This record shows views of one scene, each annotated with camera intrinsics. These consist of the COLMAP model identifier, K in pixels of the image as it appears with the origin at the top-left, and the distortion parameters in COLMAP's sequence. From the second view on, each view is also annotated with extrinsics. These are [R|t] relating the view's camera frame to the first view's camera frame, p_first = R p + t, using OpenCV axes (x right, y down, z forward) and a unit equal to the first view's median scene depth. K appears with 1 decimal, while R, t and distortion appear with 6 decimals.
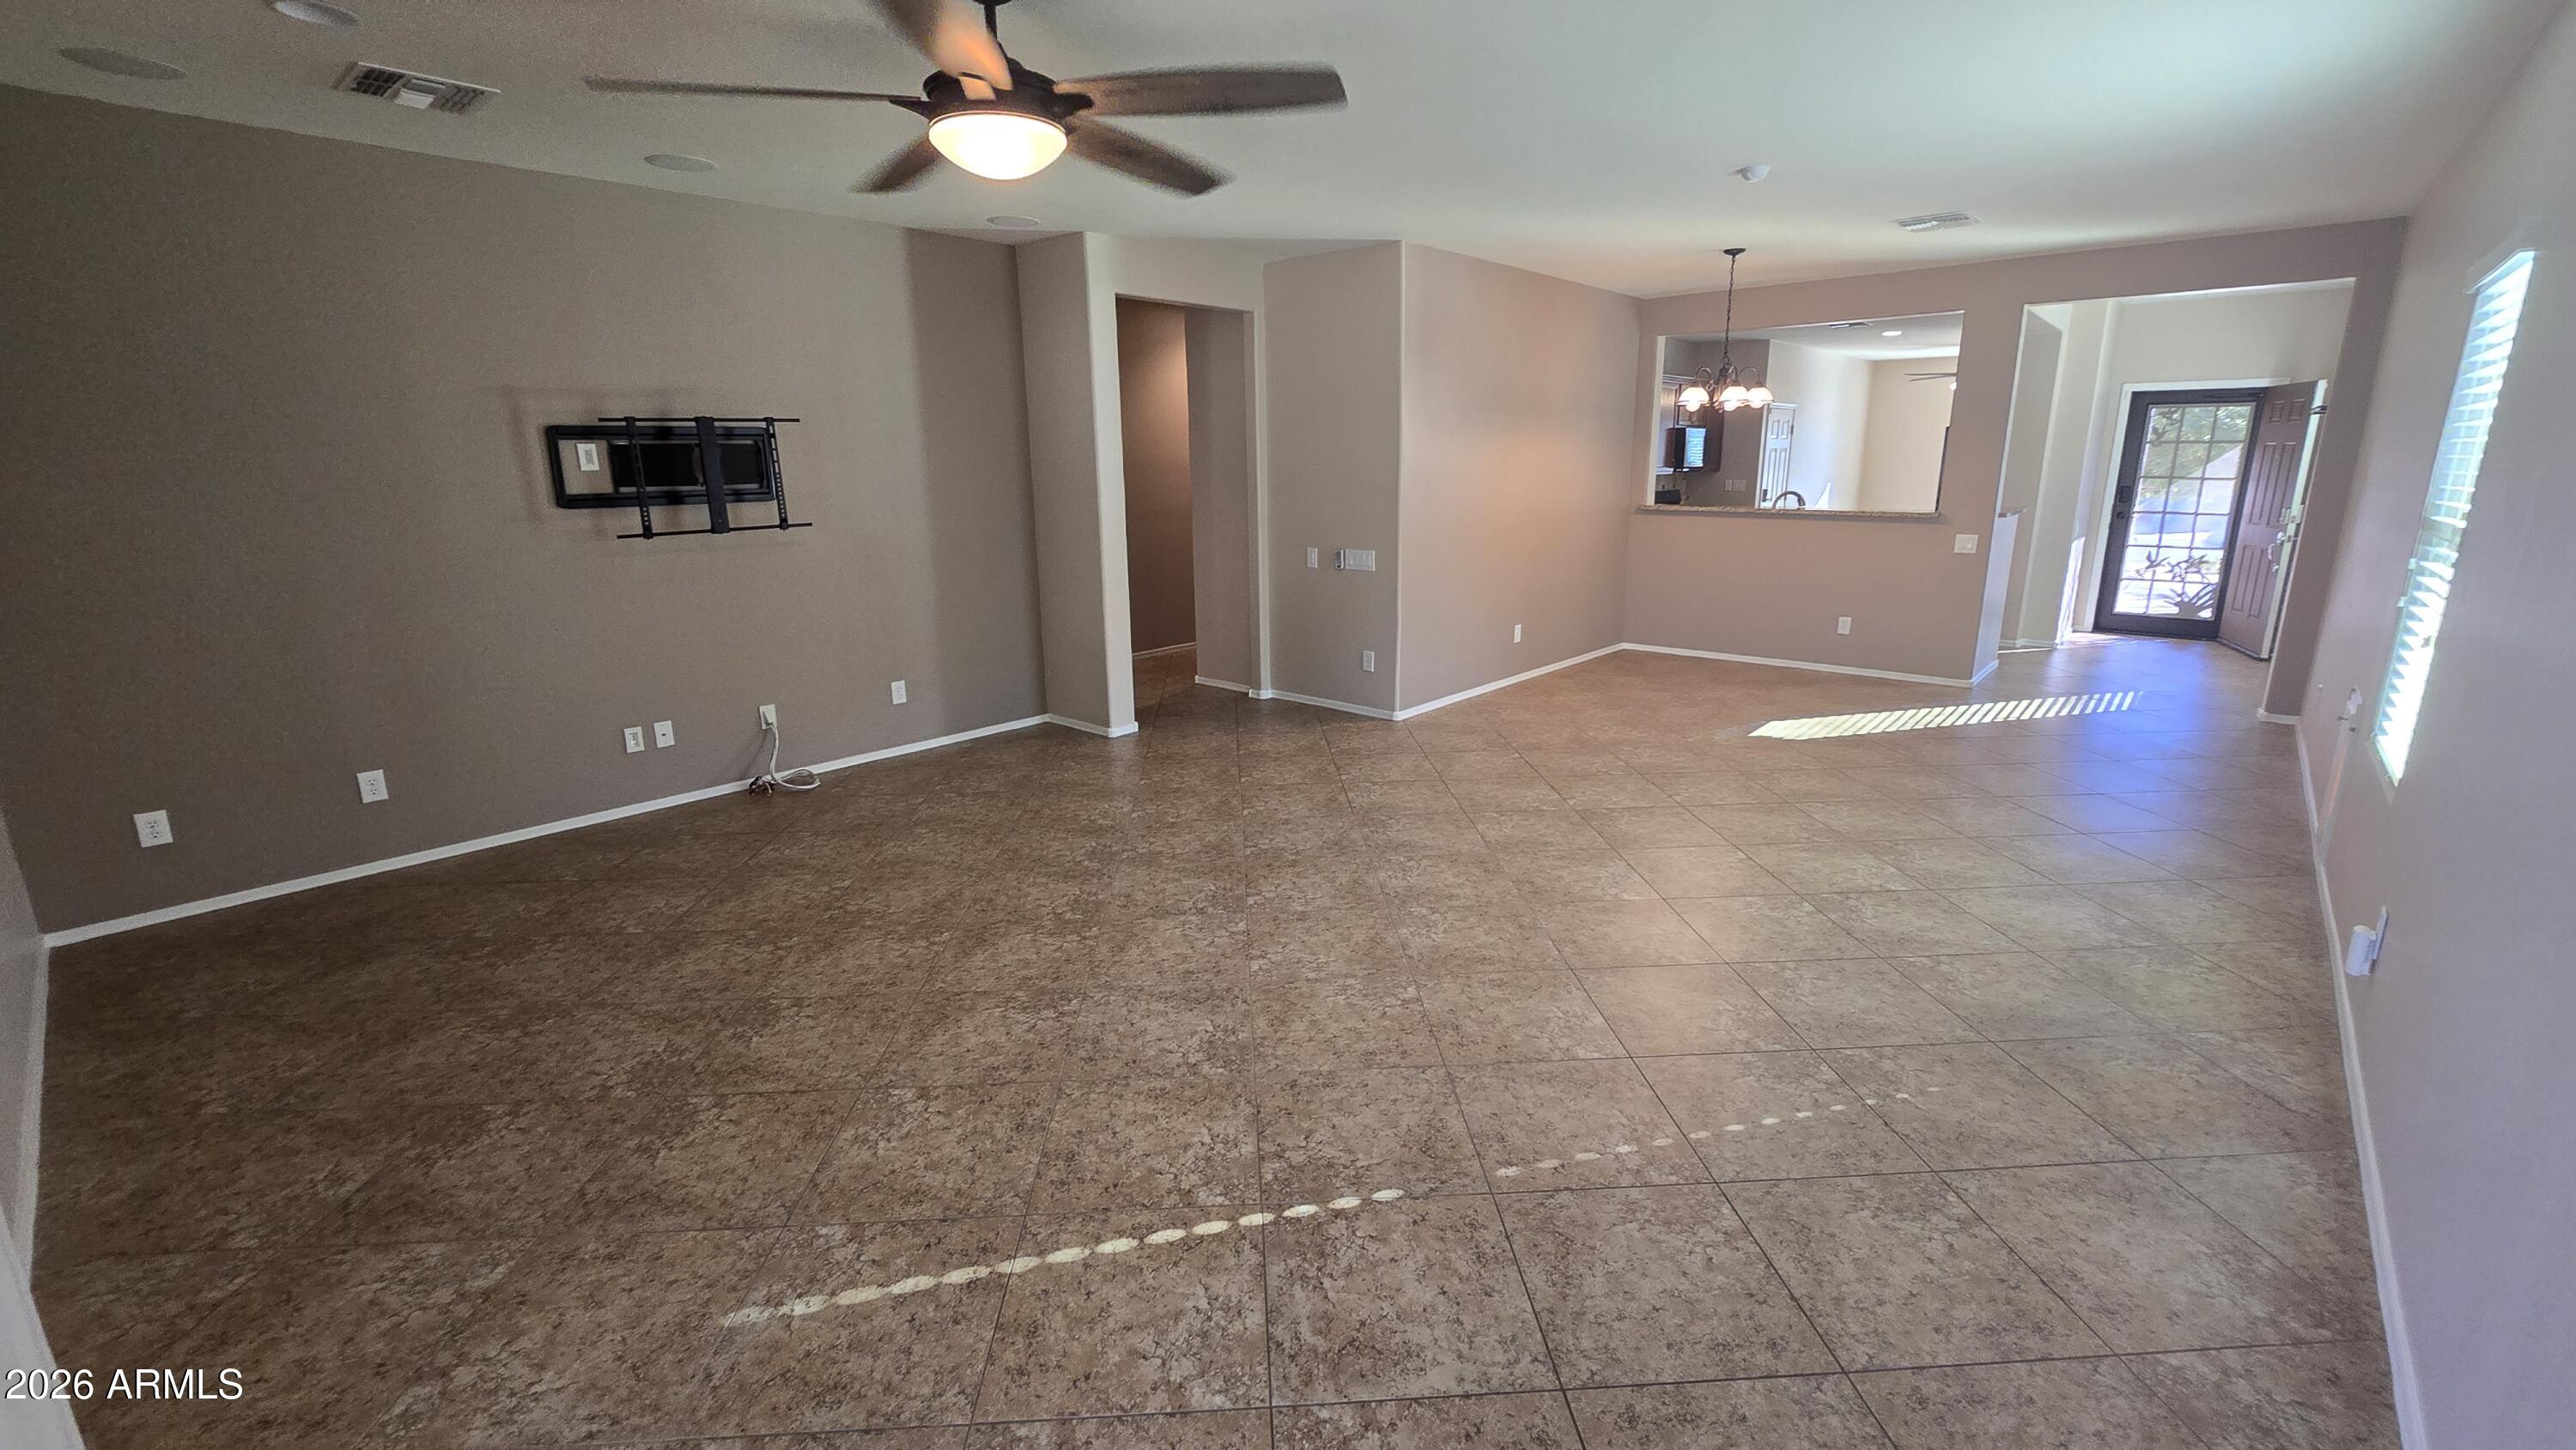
lens RADIAL K [[1052.5, 0, 1283.2], [0, 1052.5, 748.5], [0, 0, 1]] dist [-0.006427, 0.001836]
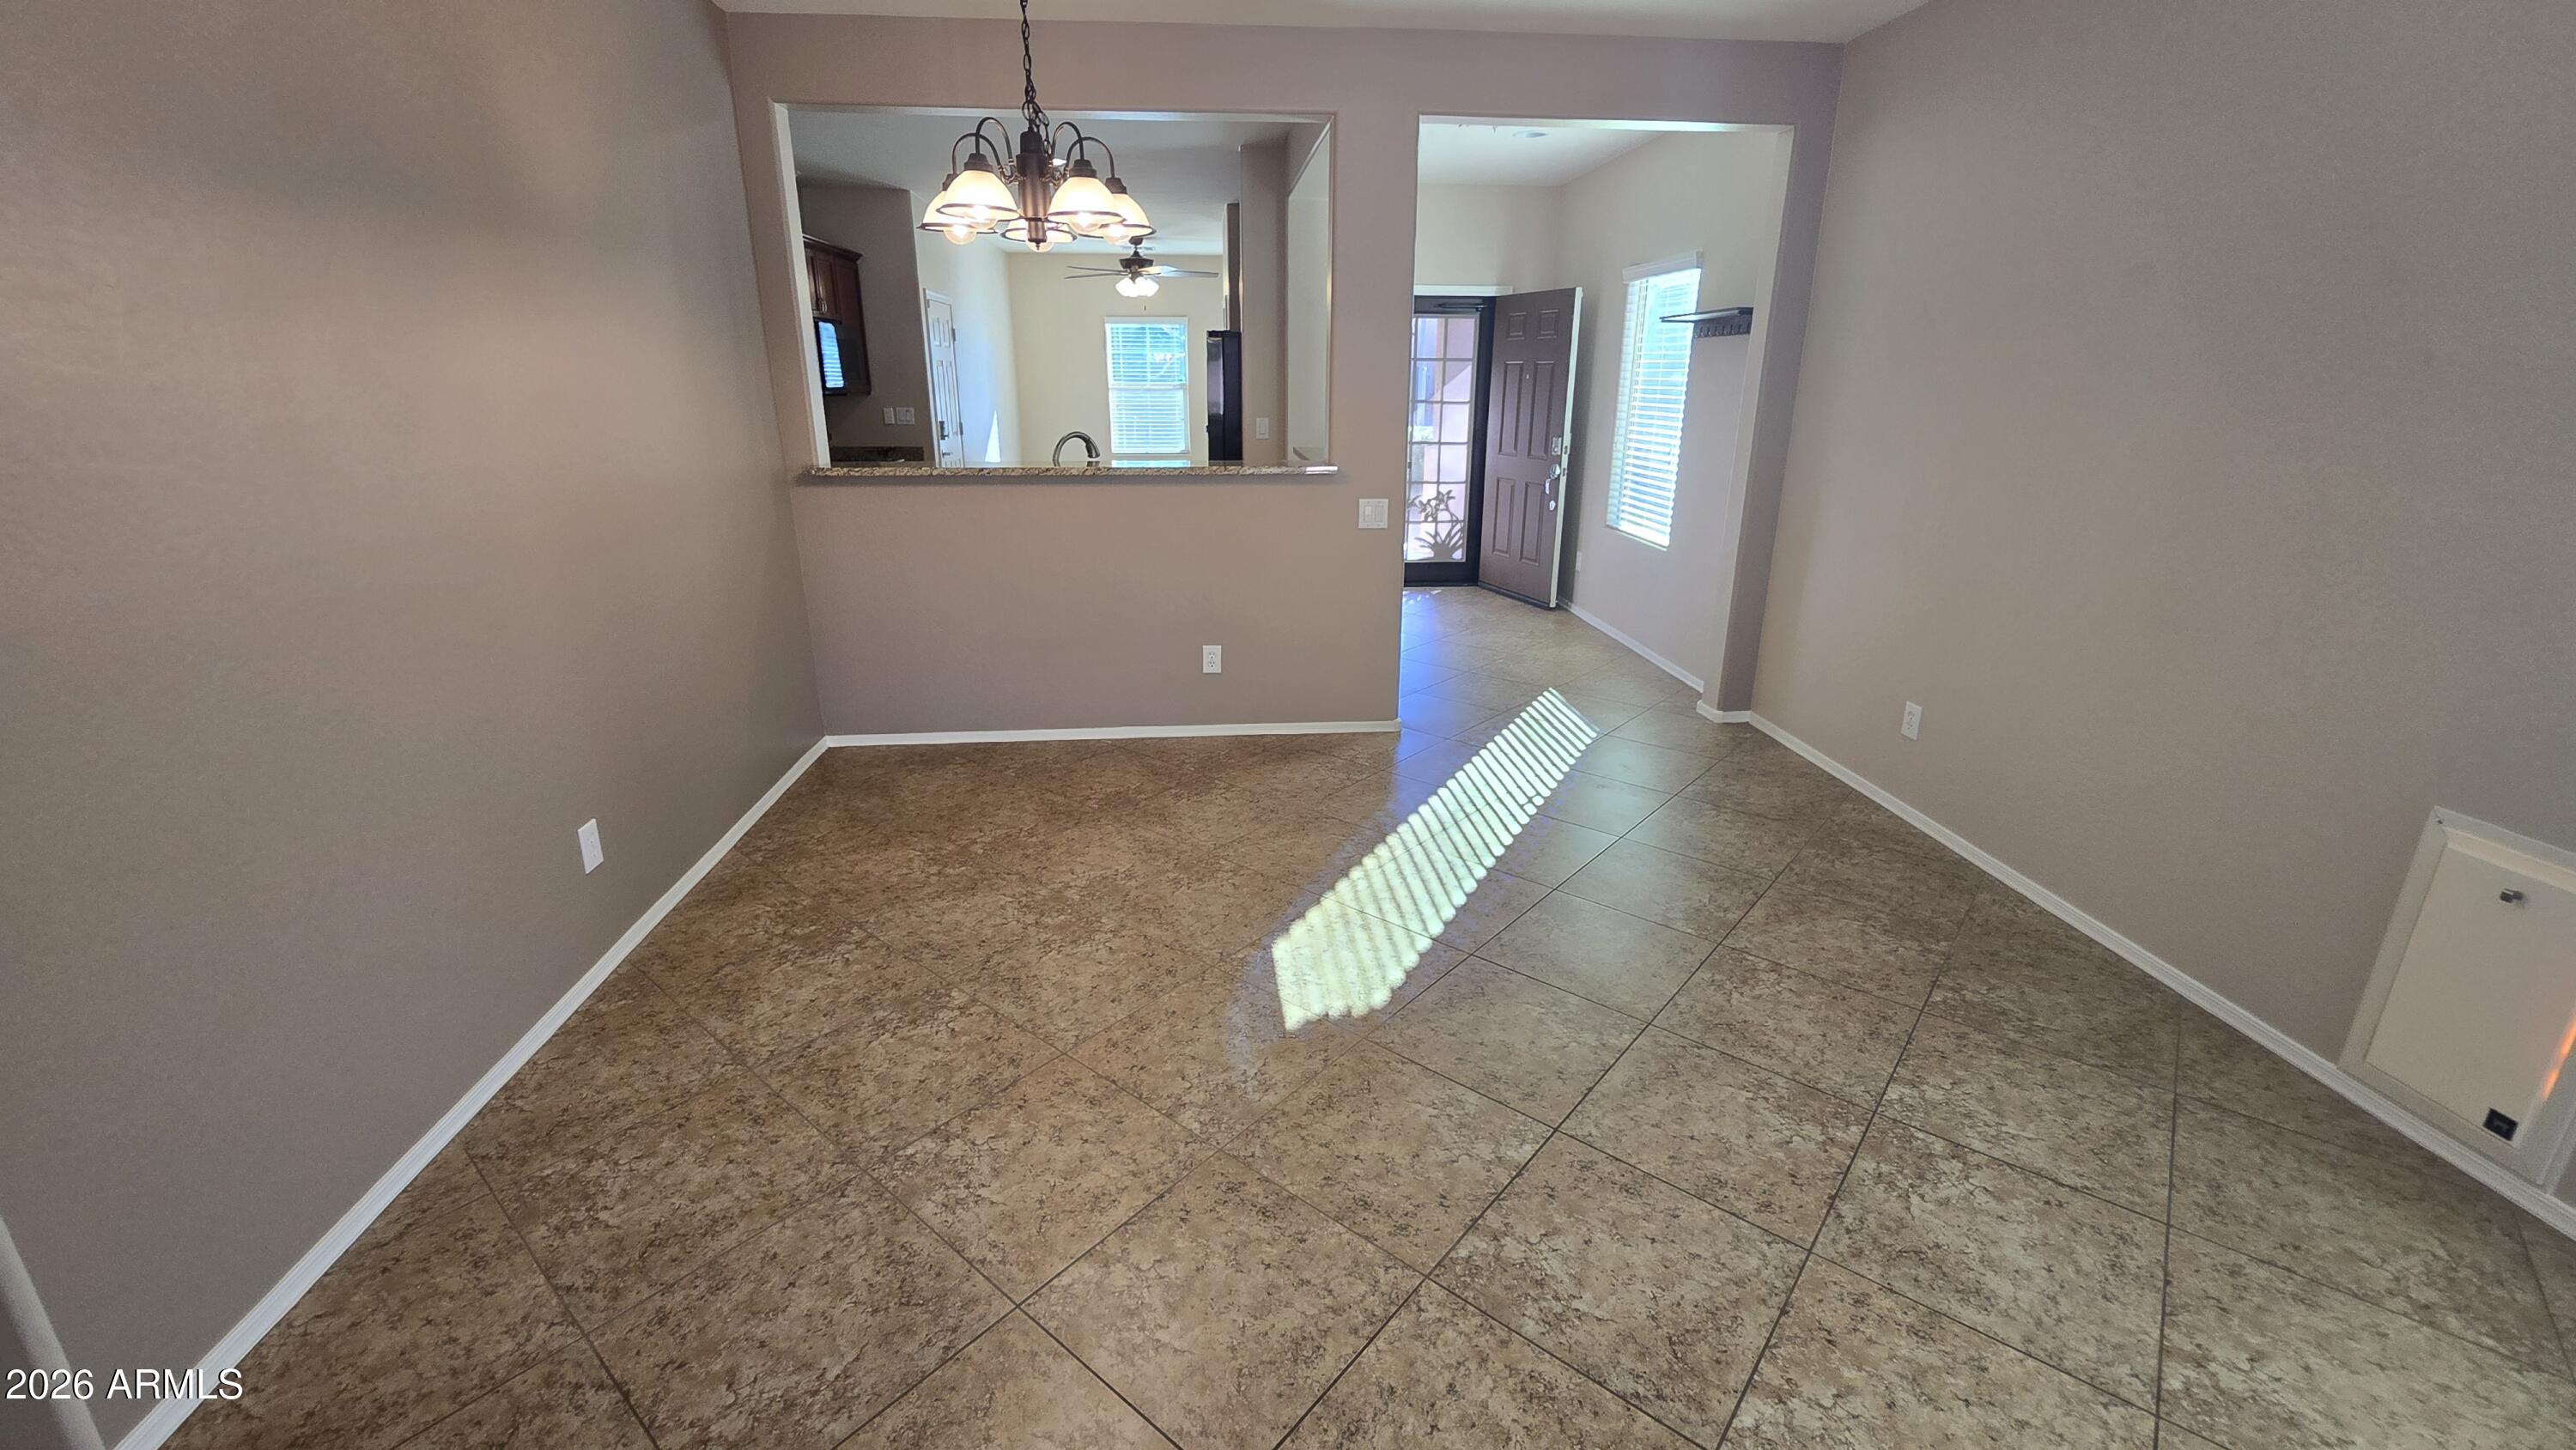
lens RADIAL K [[1052.5, 0, 1275.9], [0, 1052.5, 710.2], [0, 0, 1]] dist [-0.006427, 0.001836]
pose [[0.684681, -0.211872, 0.697368, 0.194311], [0.187059, 0.975848, 0.112823, -0.209848], [-0.704429, 0.053201, 0.707777, 0.781045]]
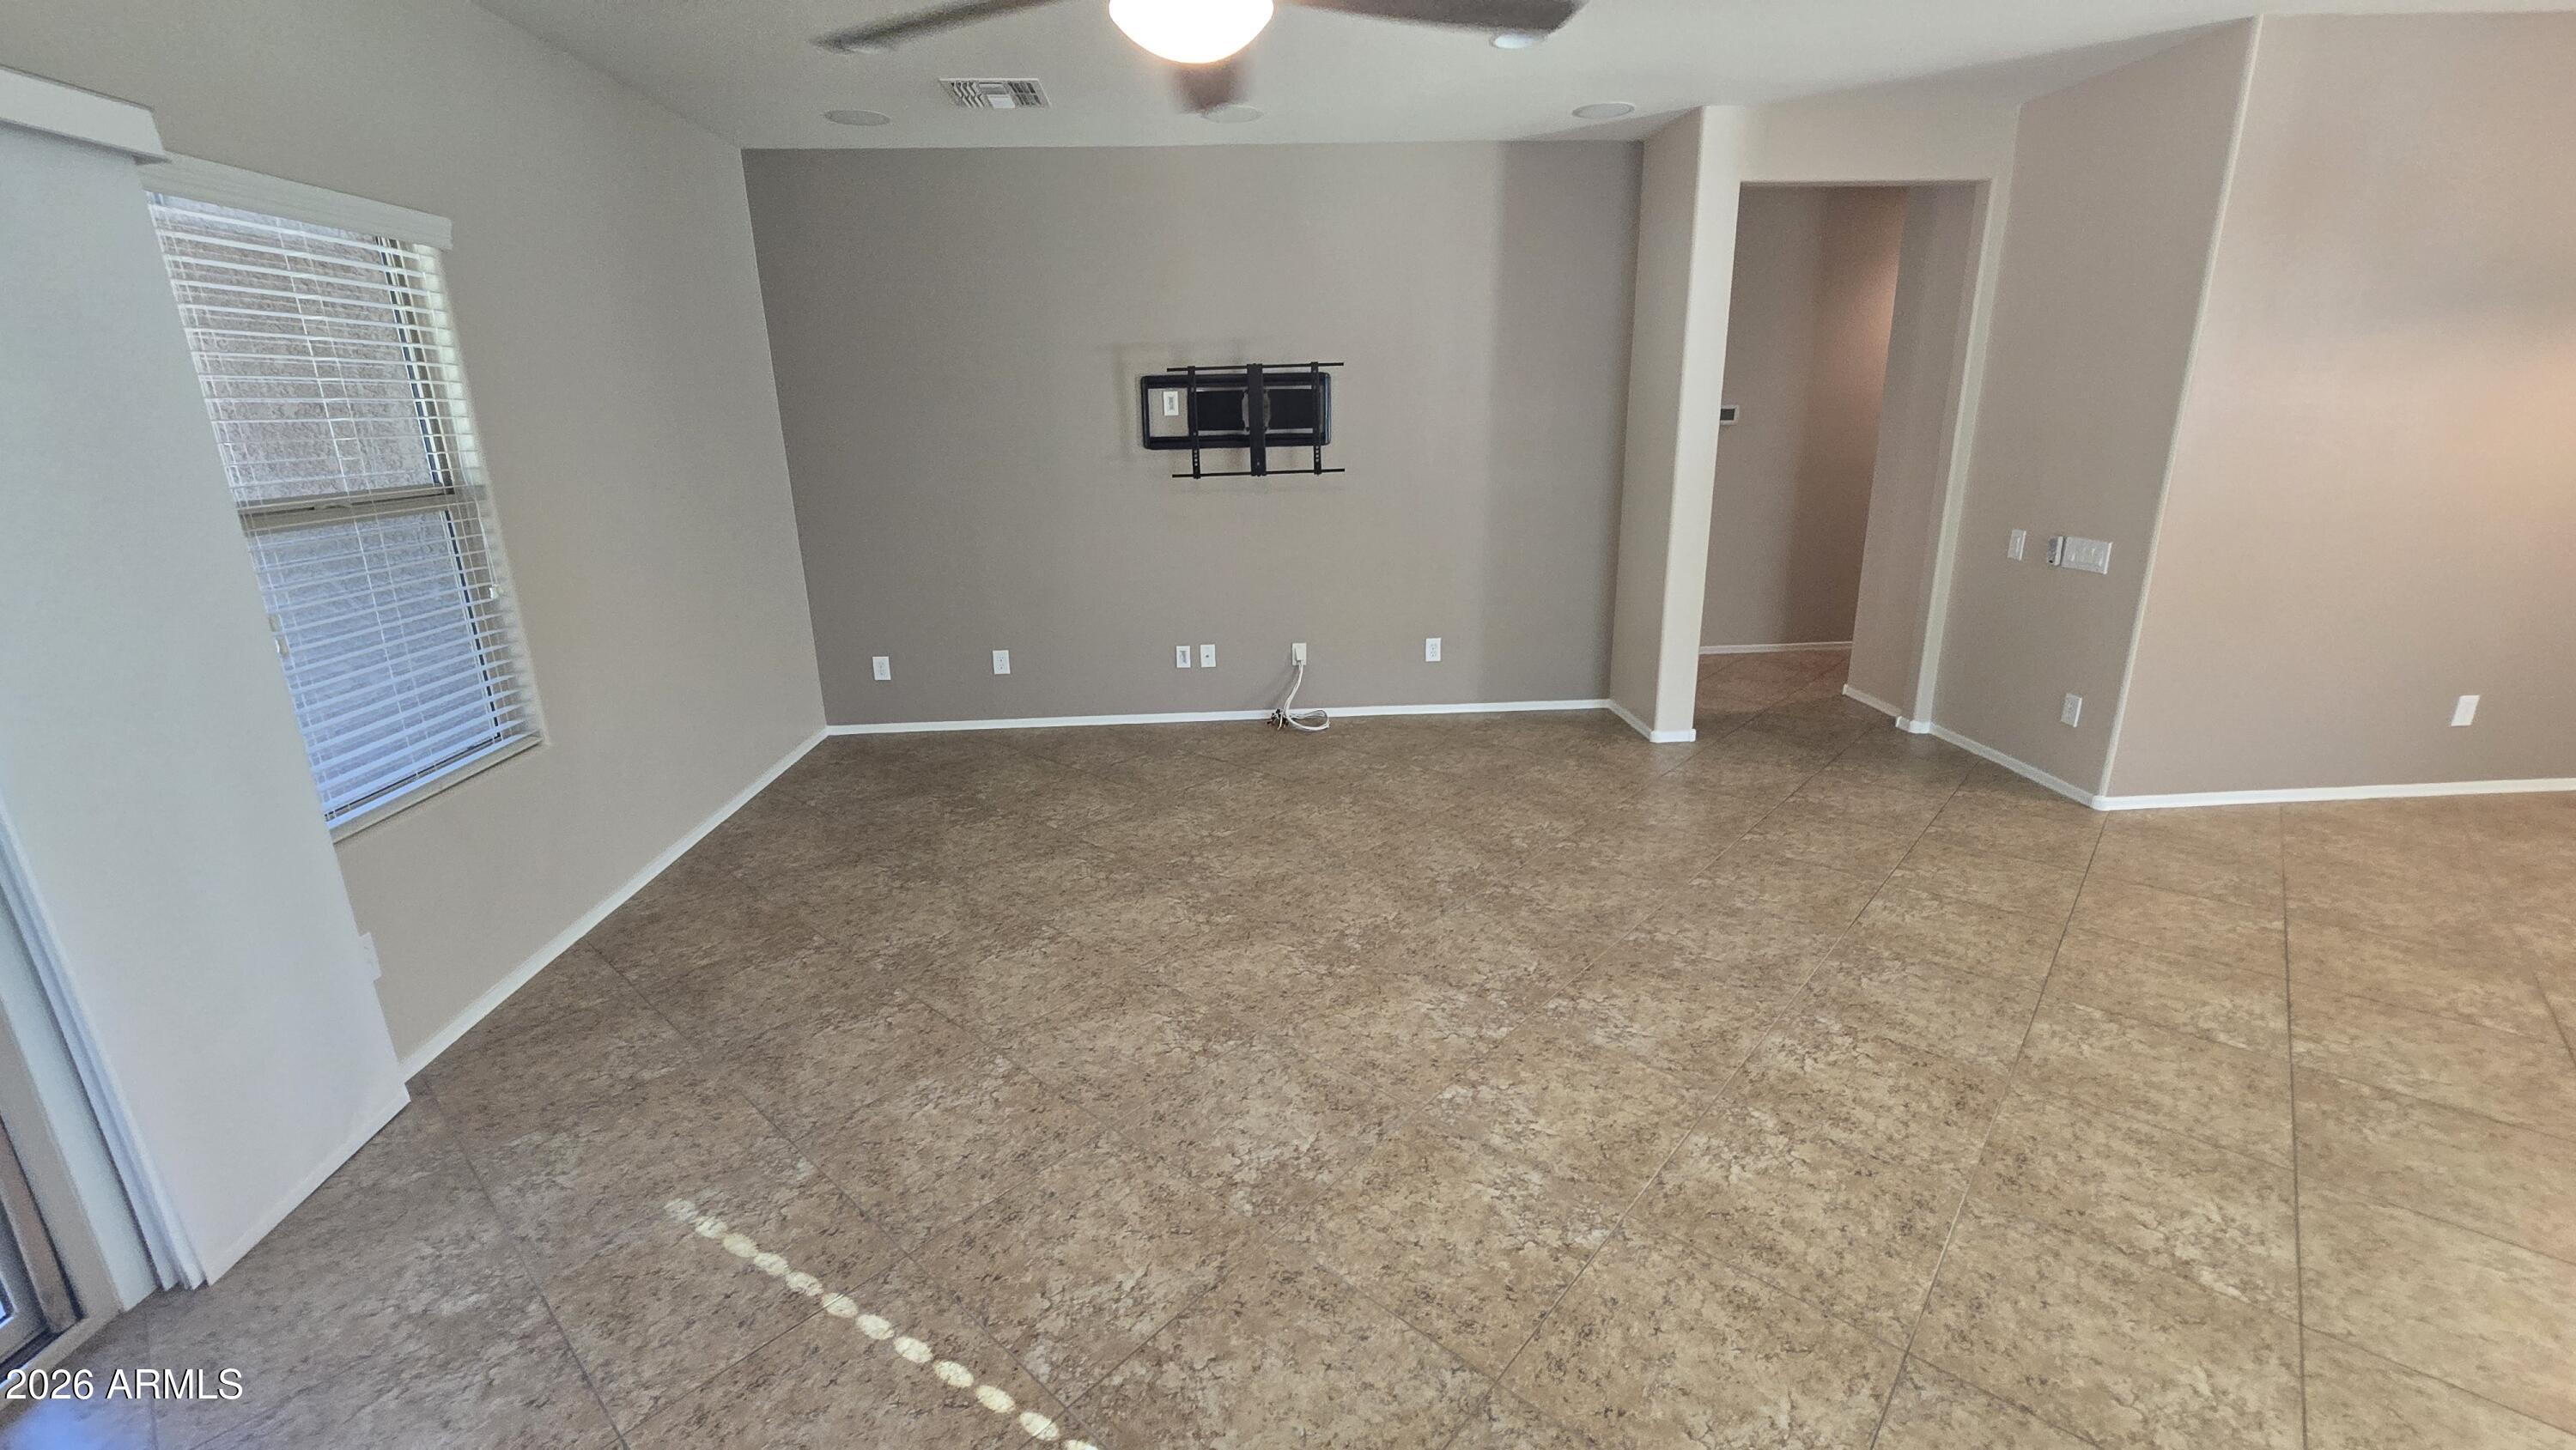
lens RADIAL K [[1052.5, 0, 1287.1], [0, 1052.5, 736.7], [0, 0, 1]] dist [-0.006427, 0.001836]
pose [[0.707701, 0.207349, -0.675400, 0.219709], [-0.176883, 0.977519, 0.114758, -0.067683], [0.684012, 0.038252, 0.728468, 0.236502]]
